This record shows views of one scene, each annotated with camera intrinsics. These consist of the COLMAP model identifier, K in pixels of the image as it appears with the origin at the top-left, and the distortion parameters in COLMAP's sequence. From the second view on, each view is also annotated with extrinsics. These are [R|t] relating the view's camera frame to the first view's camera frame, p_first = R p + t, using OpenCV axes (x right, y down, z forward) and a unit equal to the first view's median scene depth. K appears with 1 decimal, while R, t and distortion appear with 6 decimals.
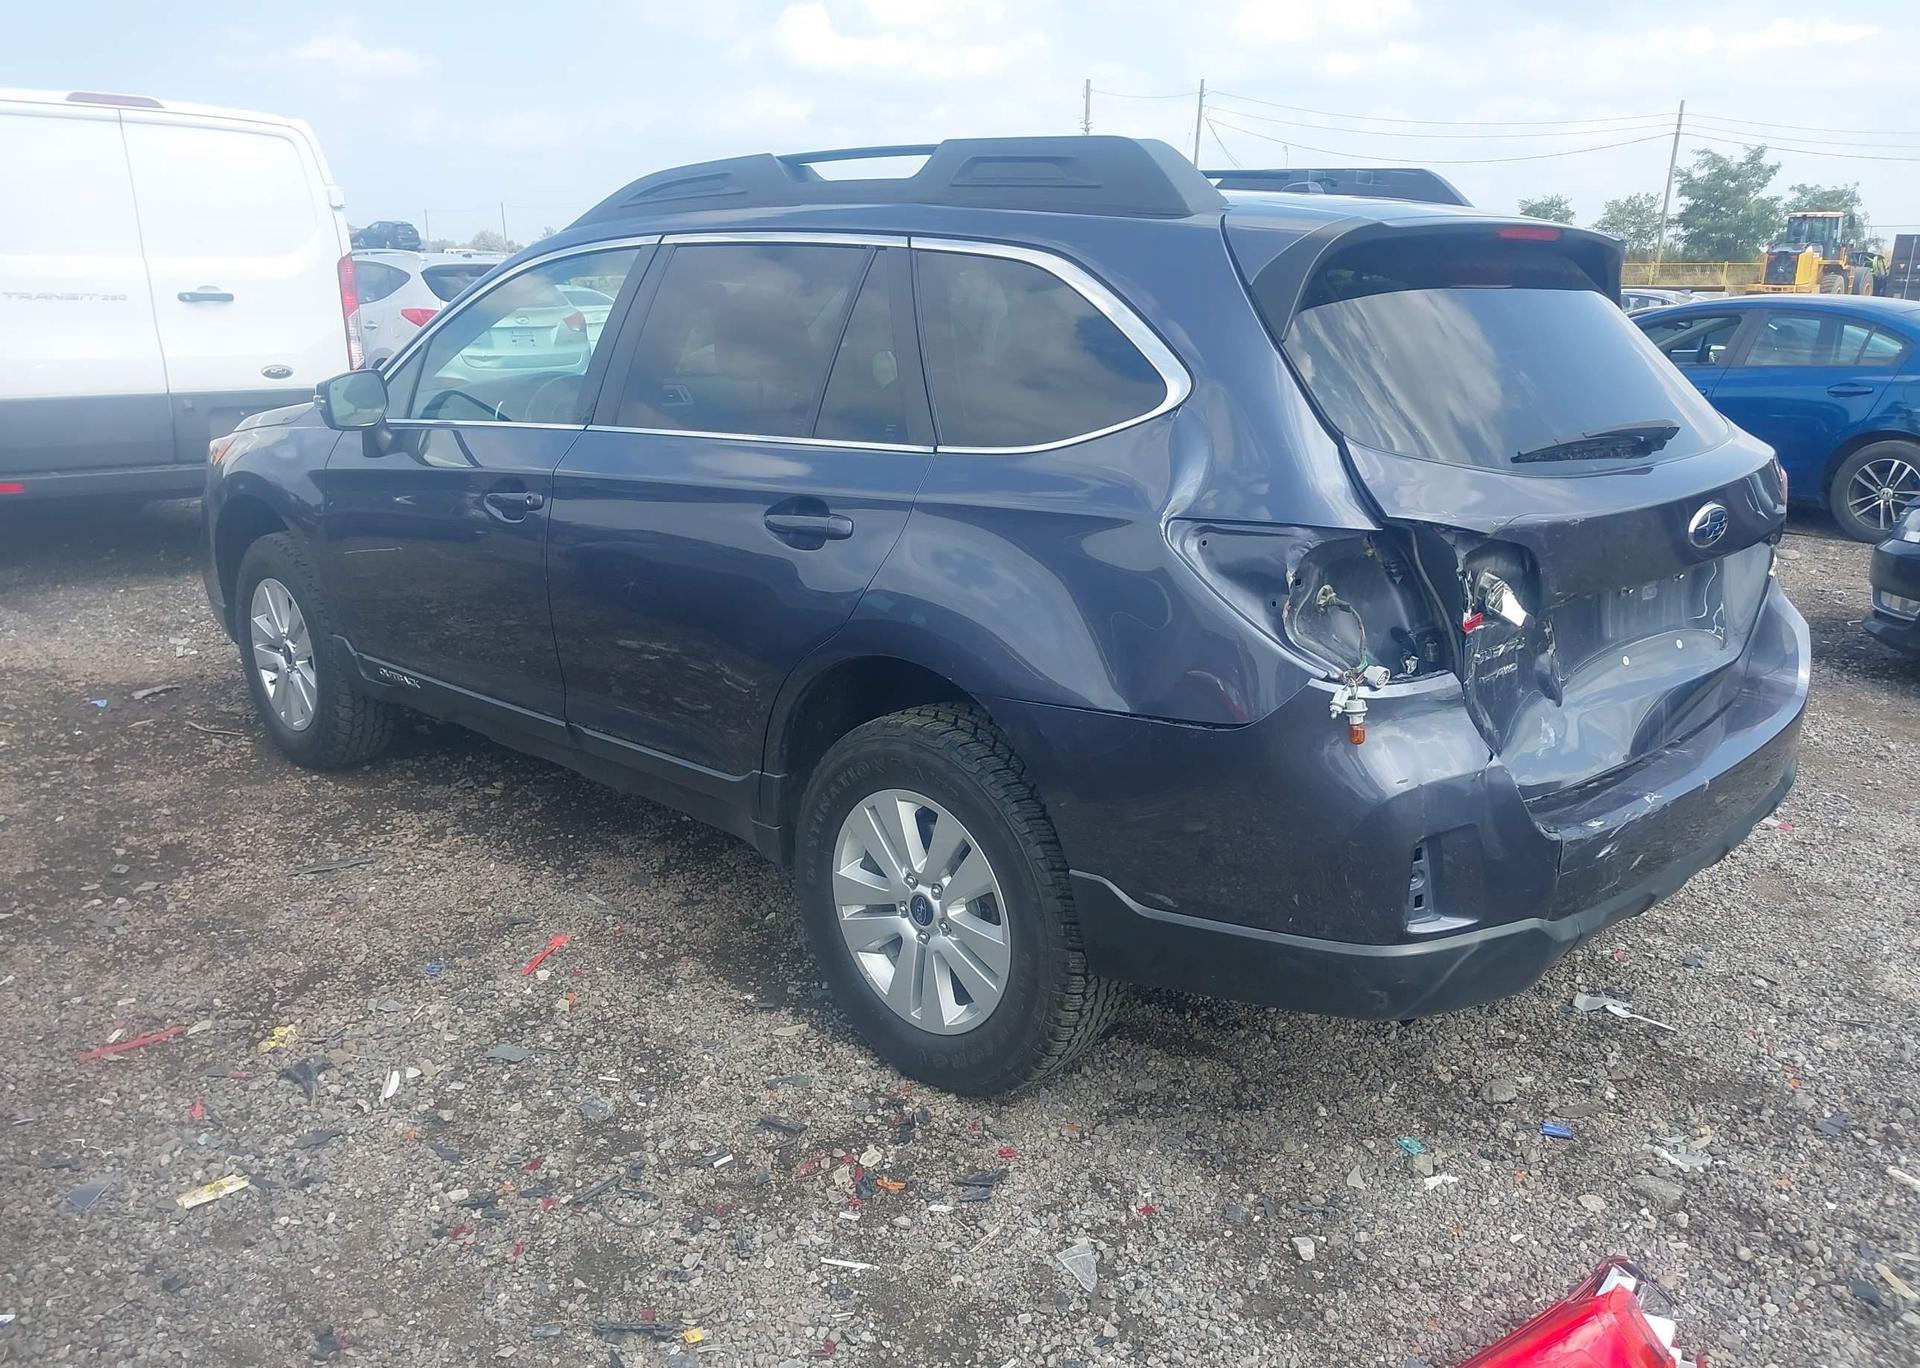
lens RADIAL K [[1571.4, 0, 960.0], [0, 1571.4, 684.0], [0, 0, 1]] dist [0.002122, -0.002164]
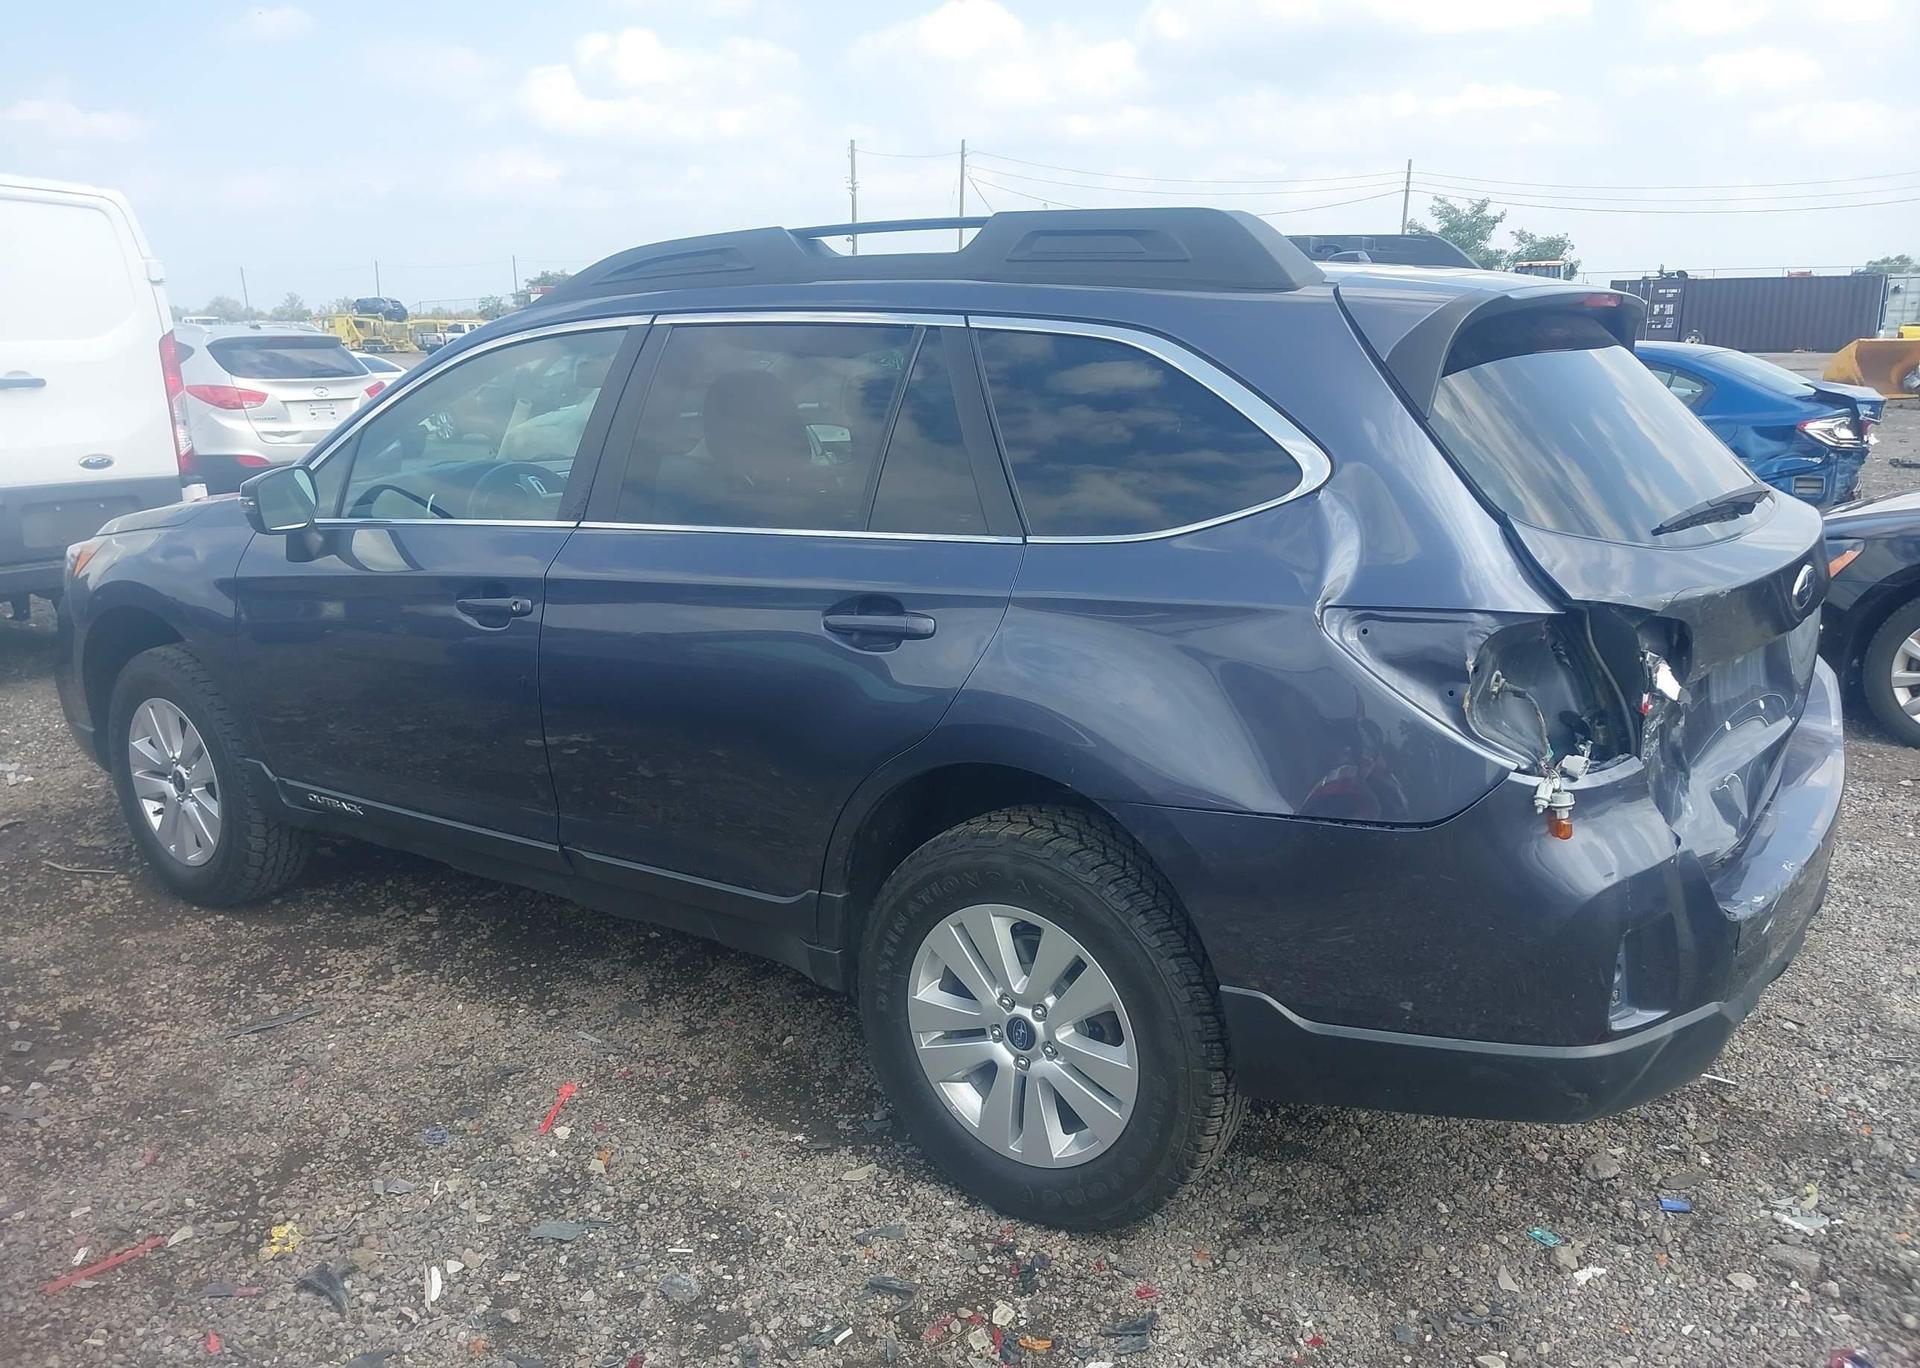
lens RADIAL K [[1573.4, 0, 959.5], [0, 1573.4, 667.8], [0, 0, 1]] dist [-0.003372, -0.006789]
pose [[0.987954, -0.050820, 0.146164, -0.178840], [0.057018, 0.997629, -0.038531, -0.036052], [-0.143860, 0.046401, 0.988510, 0.076825]]
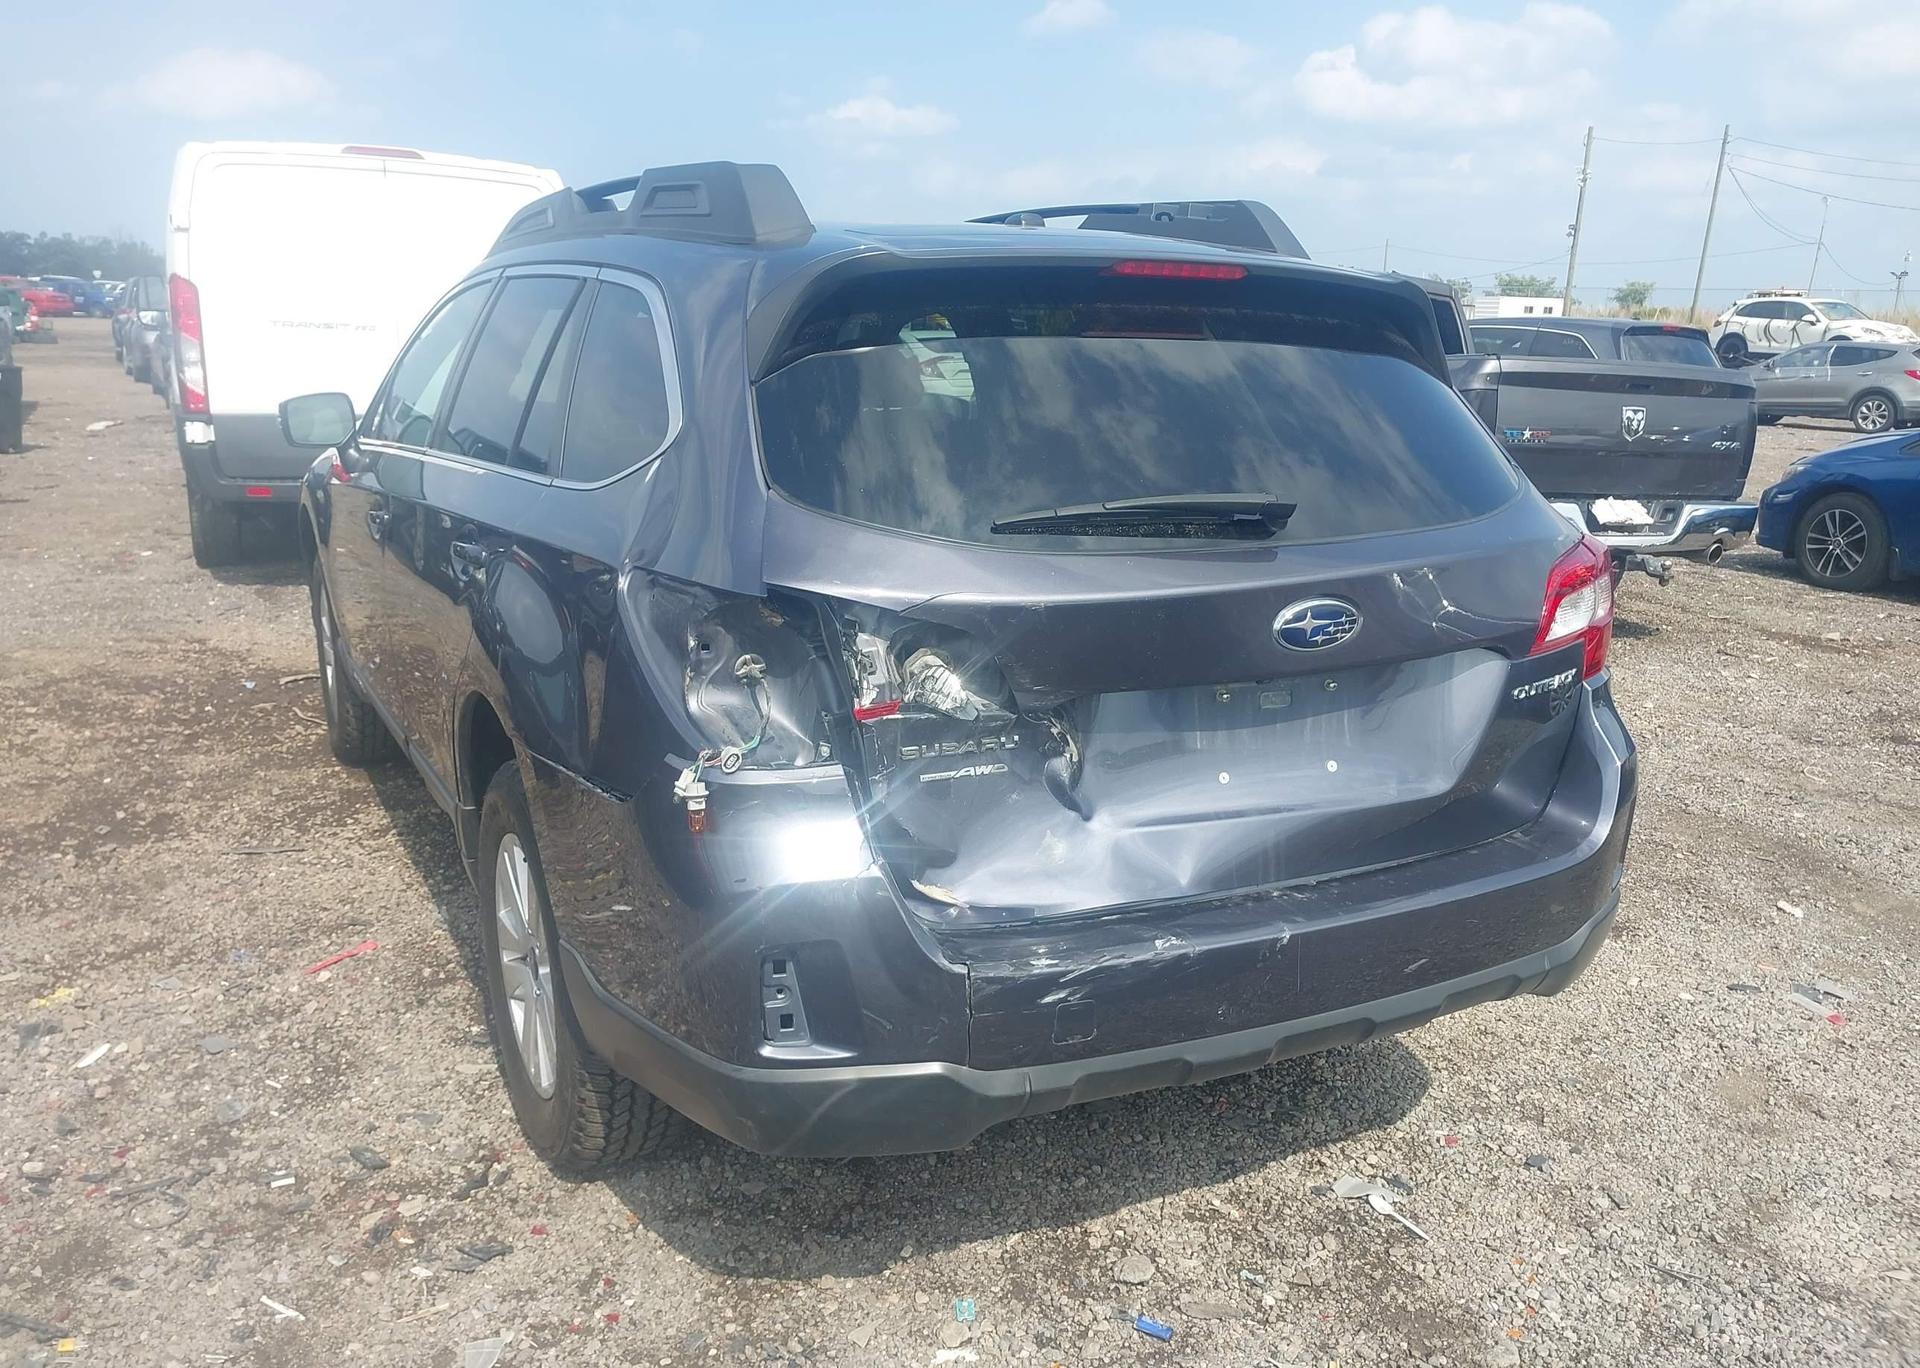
lens RADIAL K [[1566.5, 0, 975.7], [0, 1566.5, 686.7], [0, 0, 1]] dist [0.035723, -0.059995]
pose [[0.950735, 0.087847, -0.297299, 0.487917], [-0.096939, 0.995163, -0.015947, -0.032887], [0.294460, 0.043982, 0.954651, 0.147232]]
